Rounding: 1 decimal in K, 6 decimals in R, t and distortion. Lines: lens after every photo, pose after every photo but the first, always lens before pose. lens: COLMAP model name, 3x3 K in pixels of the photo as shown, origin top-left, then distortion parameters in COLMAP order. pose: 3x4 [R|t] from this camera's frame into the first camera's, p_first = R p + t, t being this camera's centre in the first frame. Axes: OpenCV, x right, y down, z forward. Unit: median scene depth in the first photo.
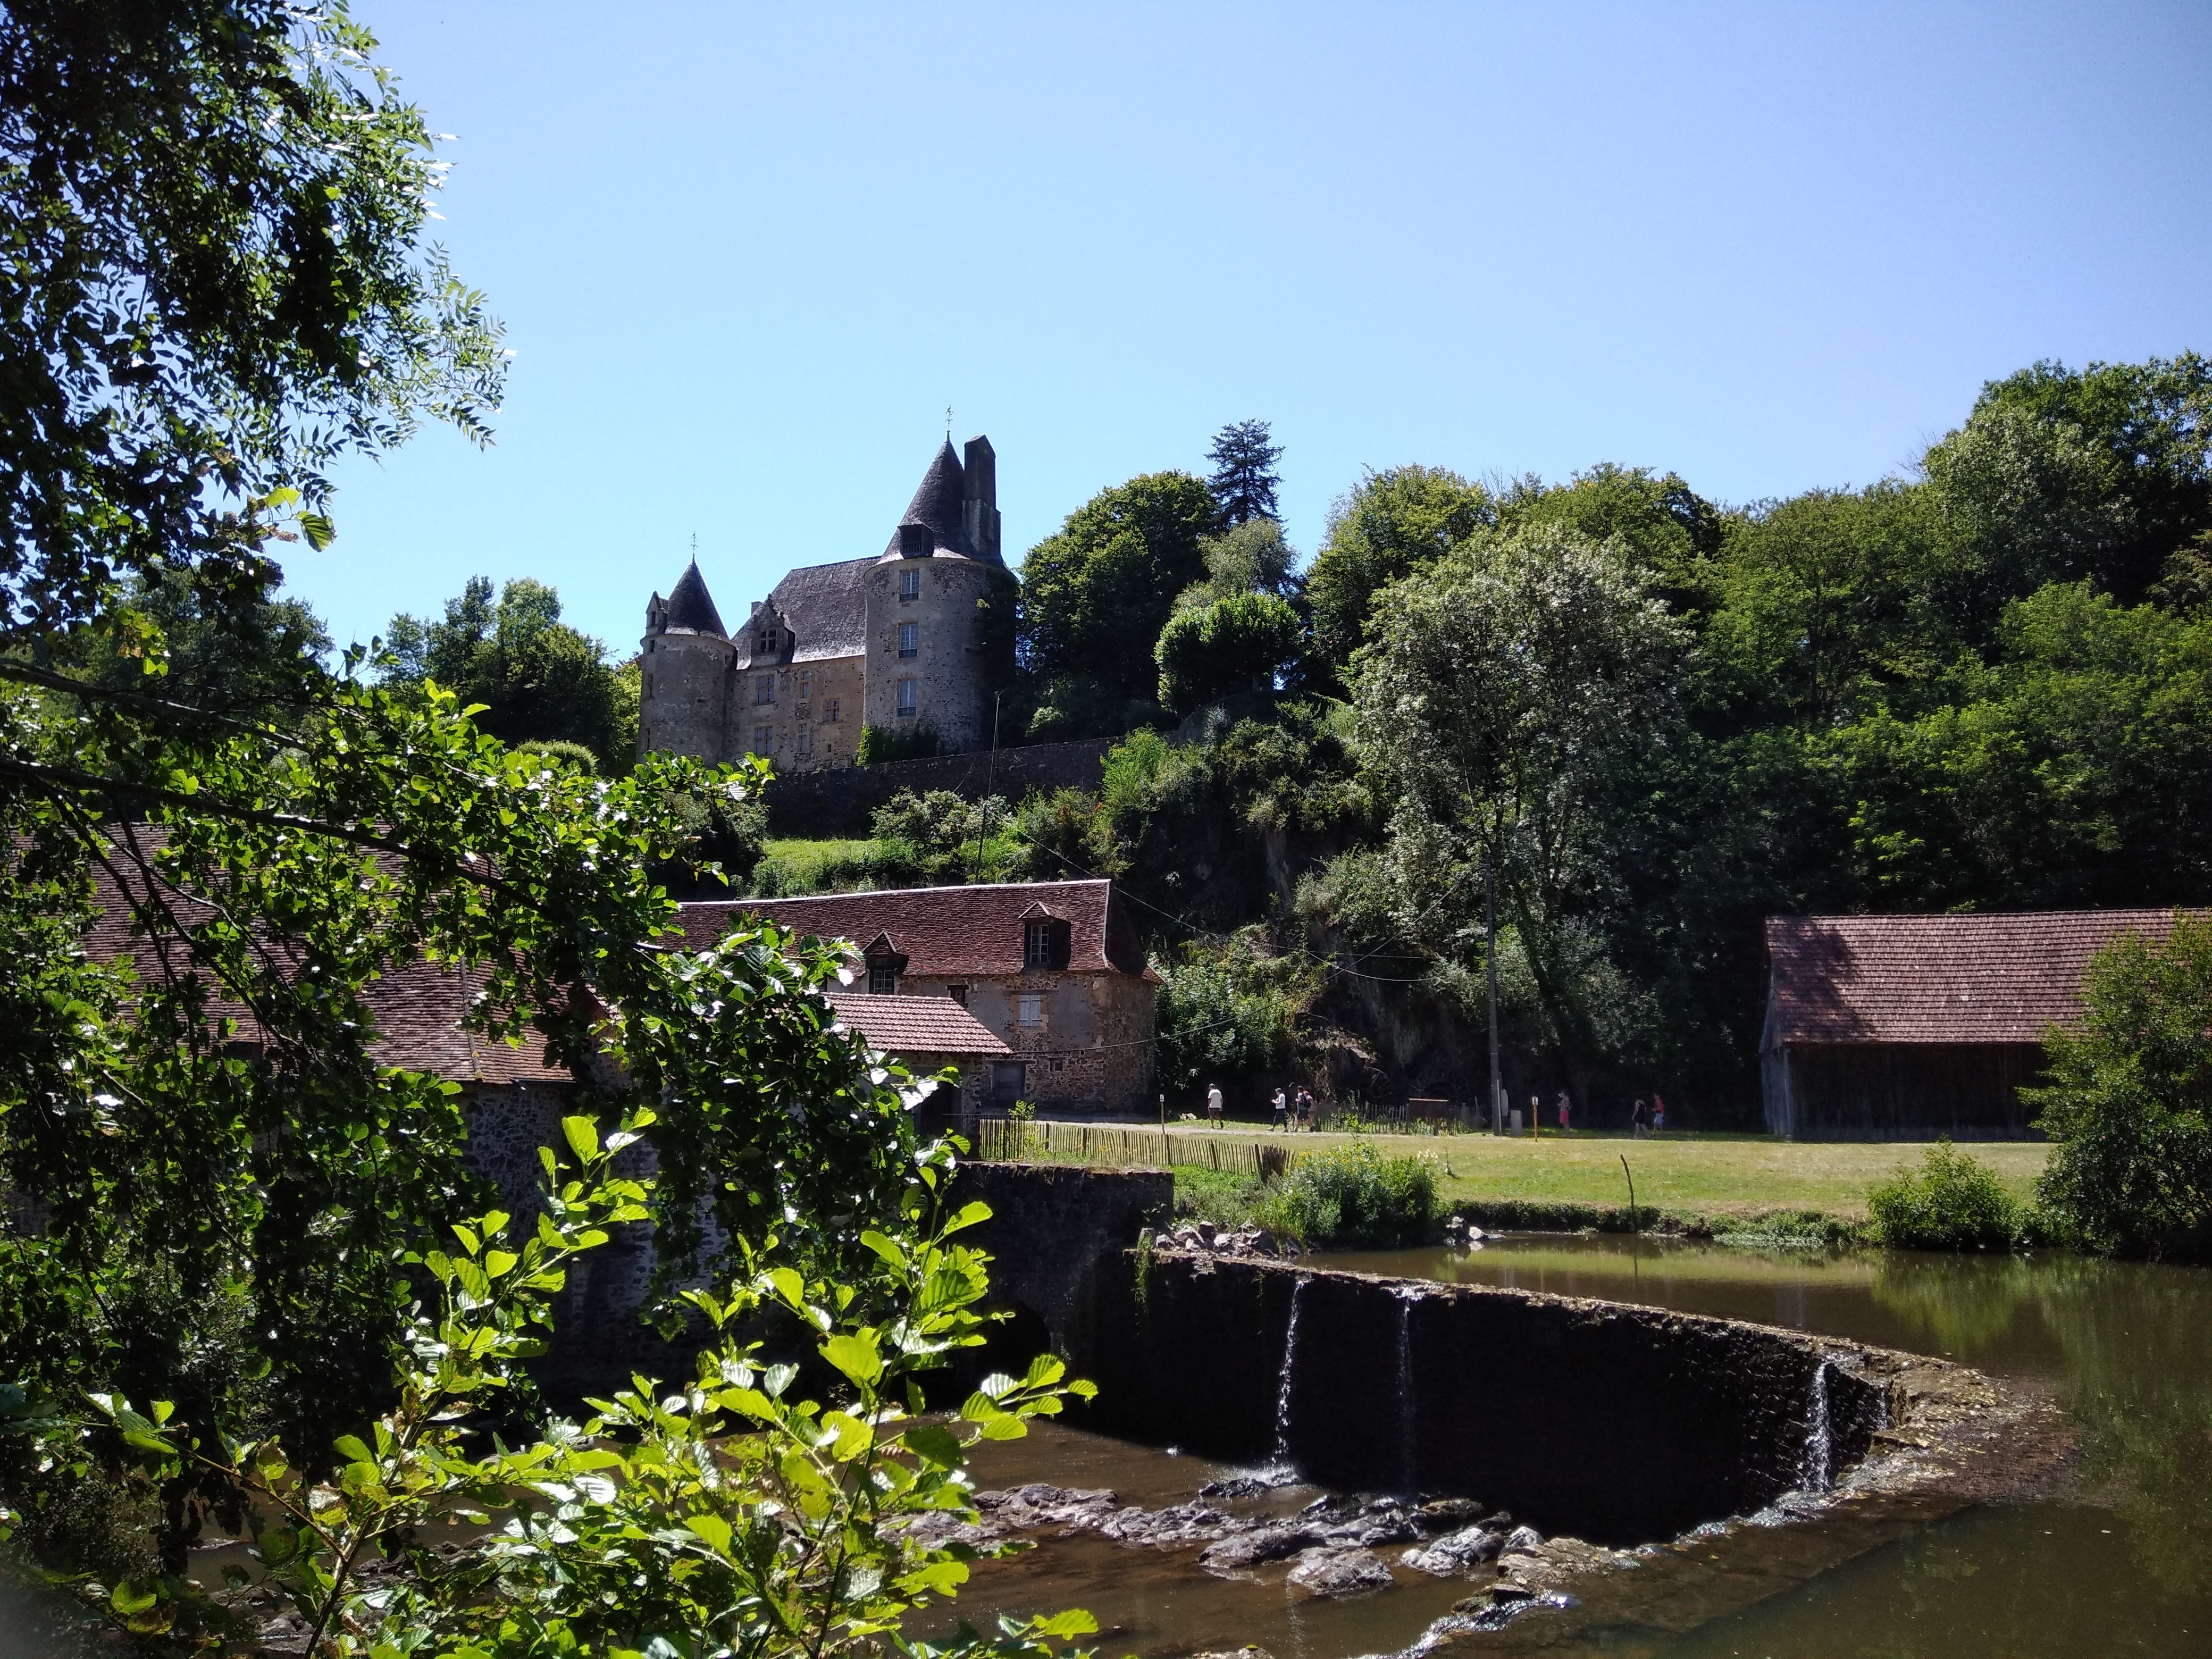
lens RADIAL K [[1706.3, 0, 1116.5], [0, 1706.3, 829.3], [0, 0, 1]] dist [0.185405, -0.526686]
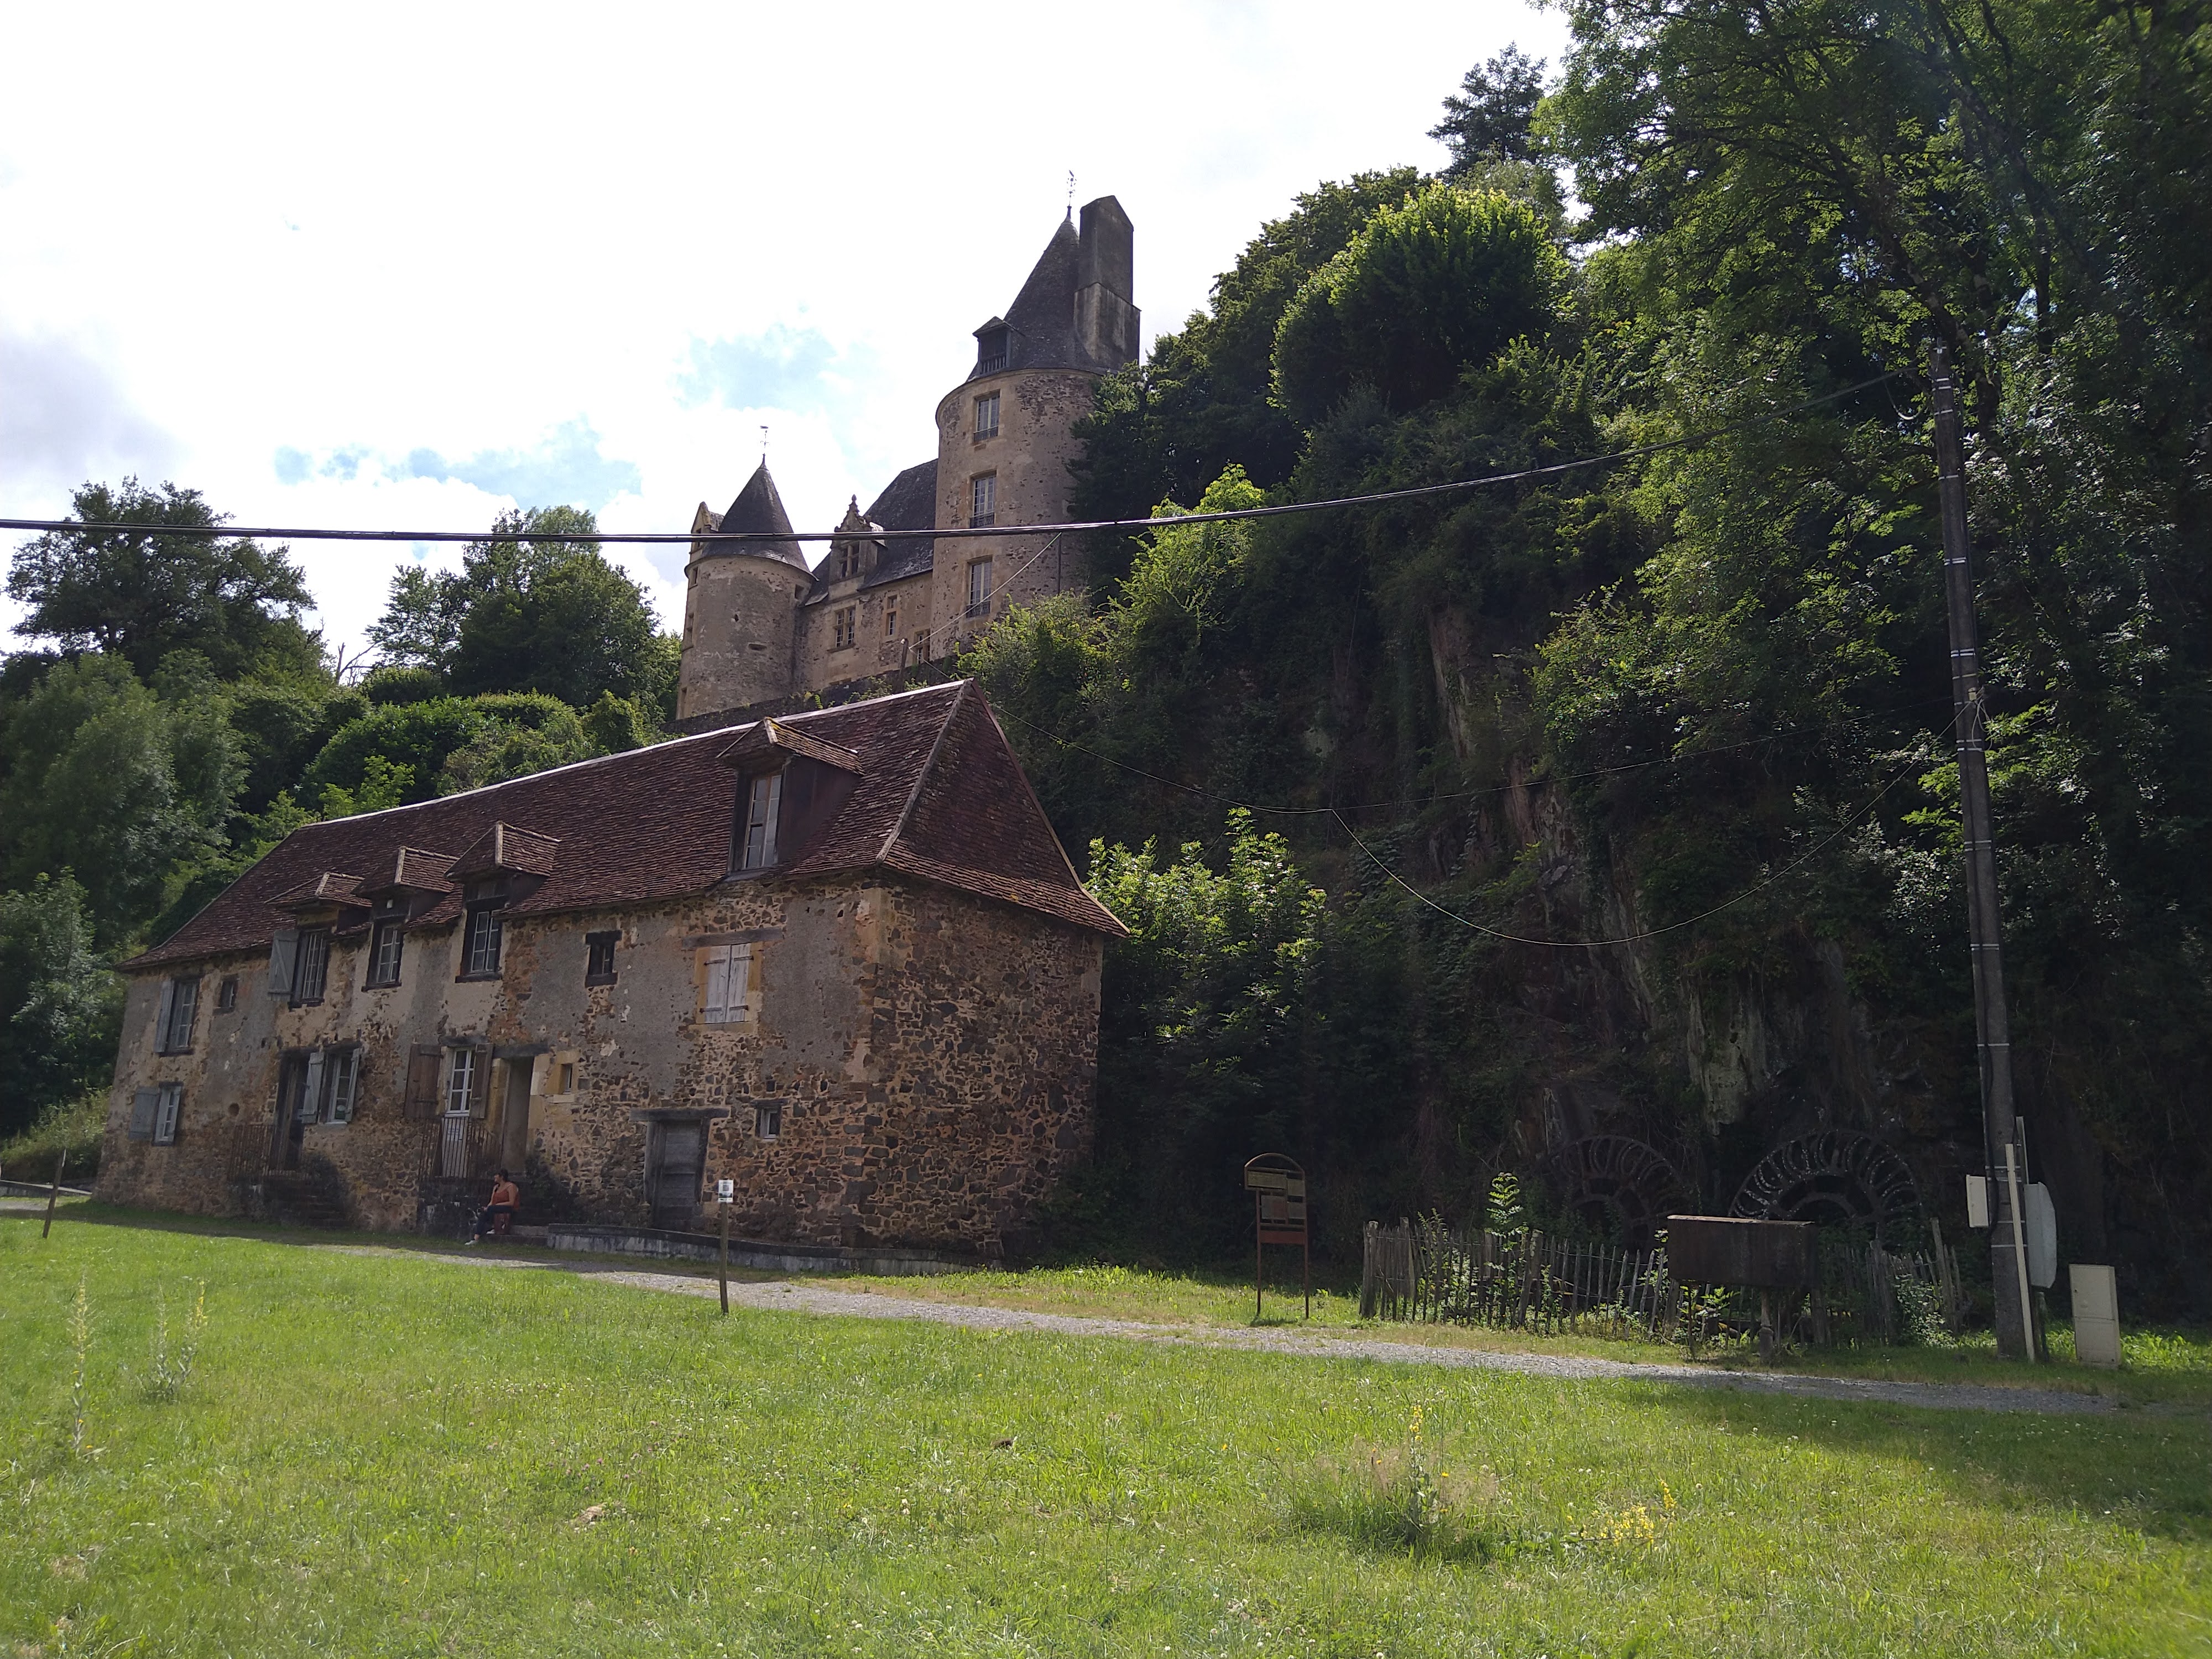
lens RADIAL K [[1678.5, 0, 1157.2], [0, 1678.5, 827.2], [0, 0, 1]] dist [0.012471, 0.001432]
pose [[0.966039, -0.036730, -0.255773, 0.094247], [0.013319, 0.995608, -0.092668, 0.068648], [0.258053, 0.086115, 0.962285, 0.412692]]
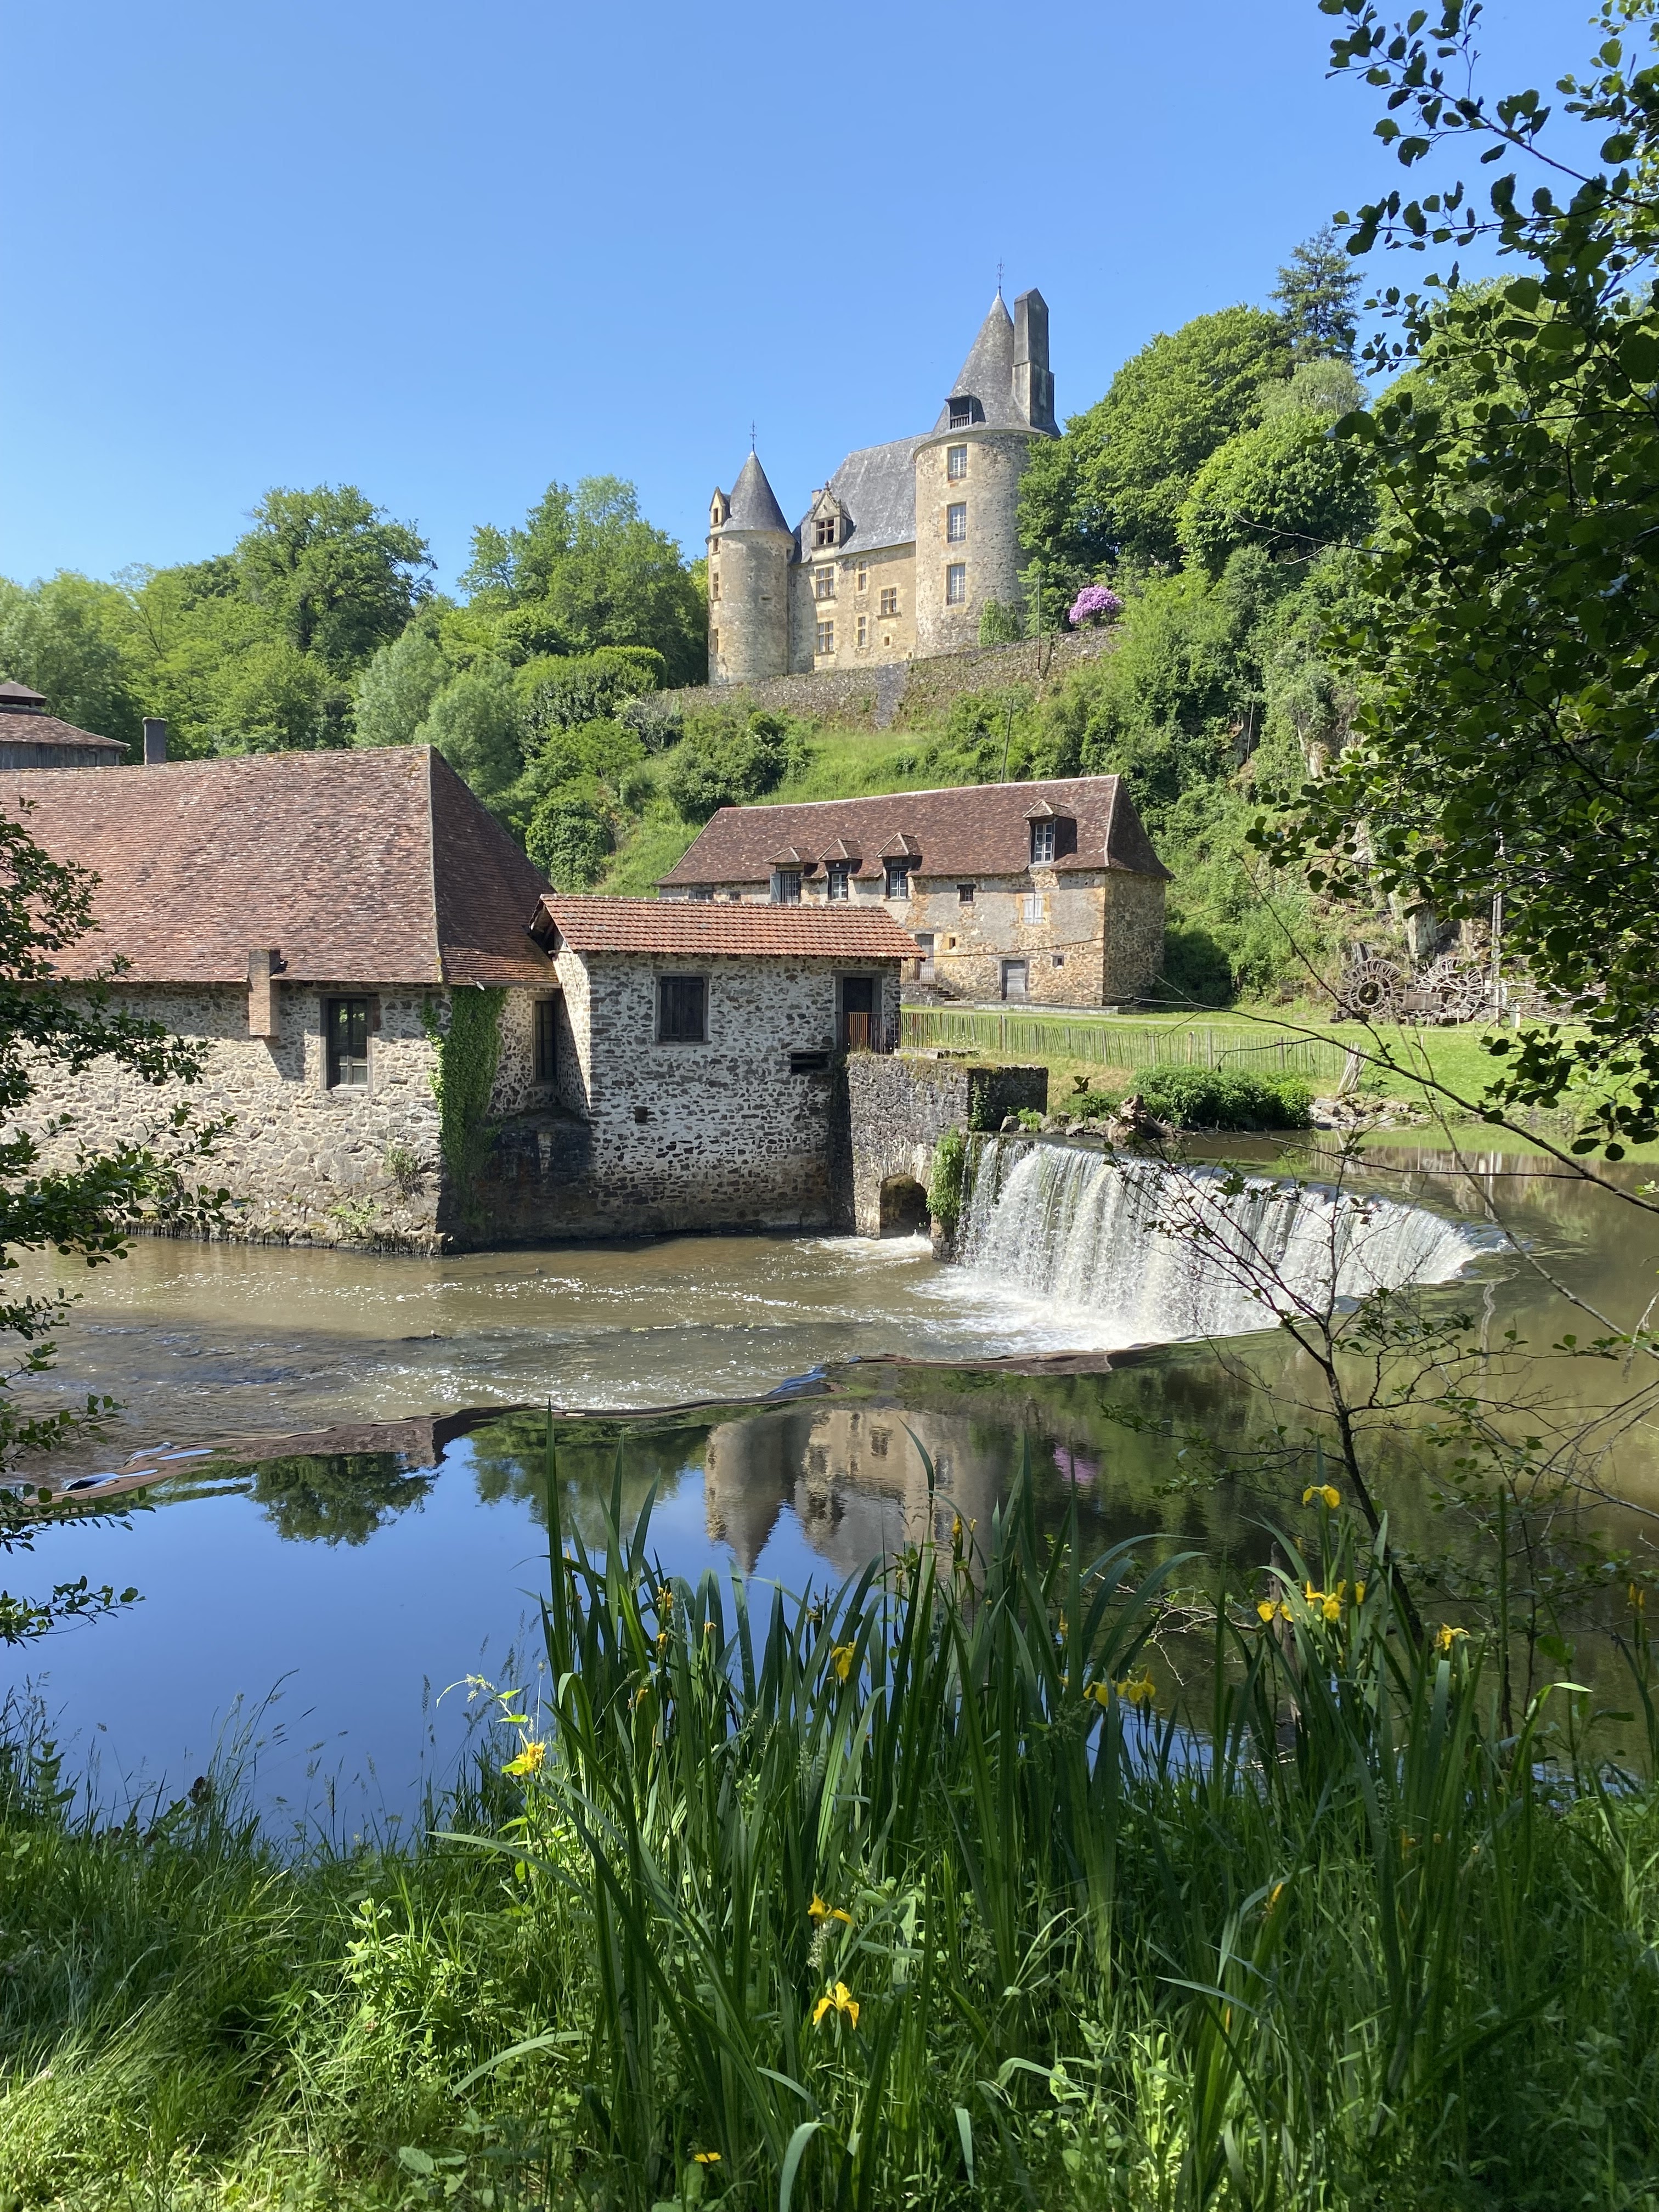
lens RADIAL K [[1706.3, 0, 844.4], [0, 1706.3, 1103.7], [0, 0, 1]] dist [0.185405, -0.526686]
pose [[0.970551, 0.017757, -0.240241, 0.057233], [0.036857, 0.974592, 0.220933, -0.007597], [0.238060, -0.223281, 0.945237, -0.021751]]
